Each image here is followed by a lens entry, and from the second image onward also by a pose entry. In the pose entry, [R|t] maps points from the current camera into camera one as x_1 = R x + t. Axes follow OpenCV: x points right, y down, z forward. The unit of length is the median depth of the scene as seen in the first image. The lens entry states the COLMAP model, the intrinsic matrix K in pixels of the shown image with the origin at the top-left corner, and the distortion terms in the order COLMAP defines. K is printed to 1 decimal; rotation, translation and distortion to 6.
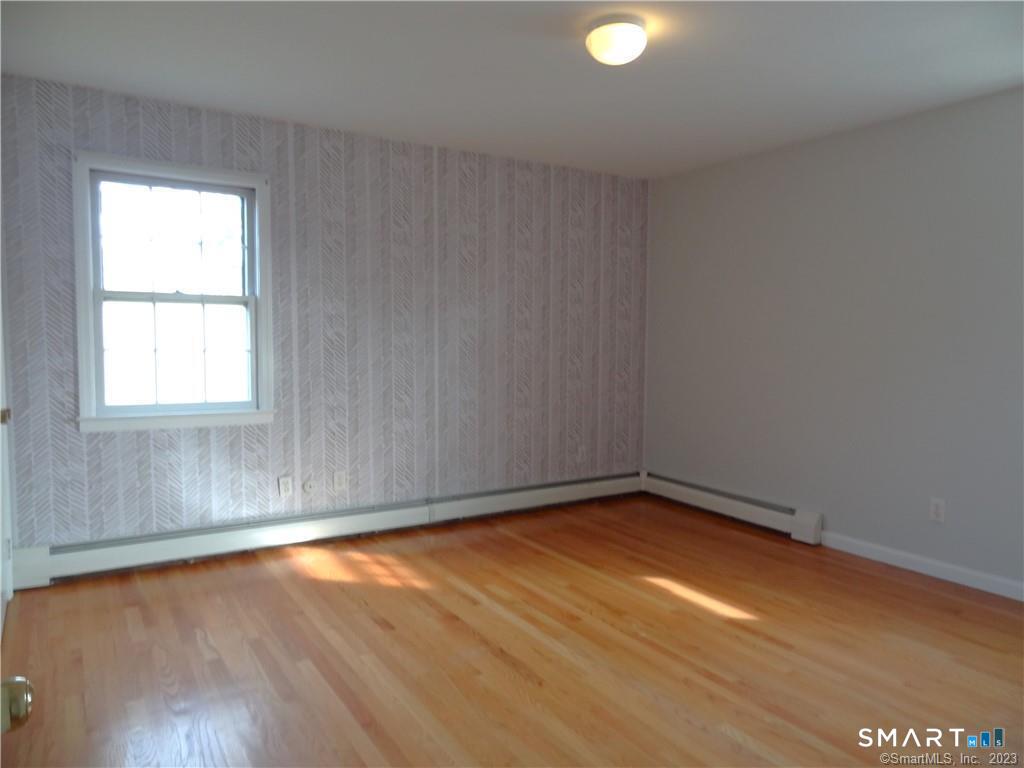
lens RADIAL K [[707.8, 0, 517.8], [0, 707.8, 386.4], [0, 0, 1]] dist [-0.002187, 0.006160]
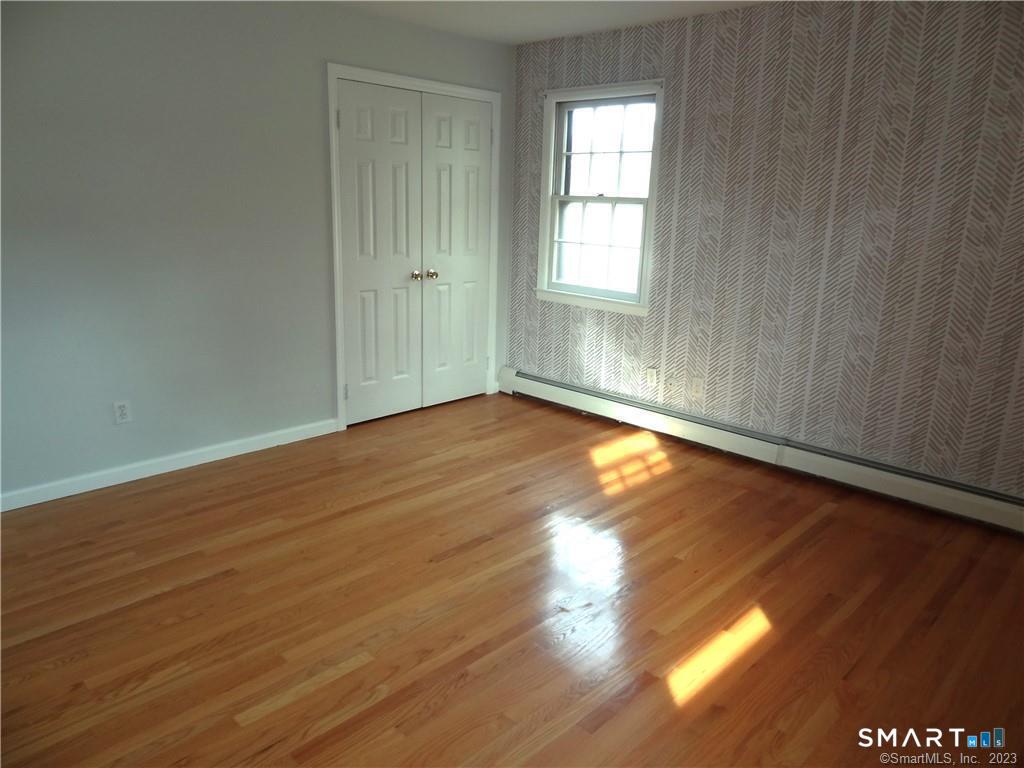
lens RADIAL K [[707.8, 0, 516.7], [0, 707.8, 386.8], [0, 0, 1]] dist [-0.002187, 0.006160]
pose [[0.241295, 0.244909, -0.939040, 0.662967], [-0.099921, 0.968759, 0.226984, -0.072526], [0.965294, 0.039060, 0.258229, 0.527975]]
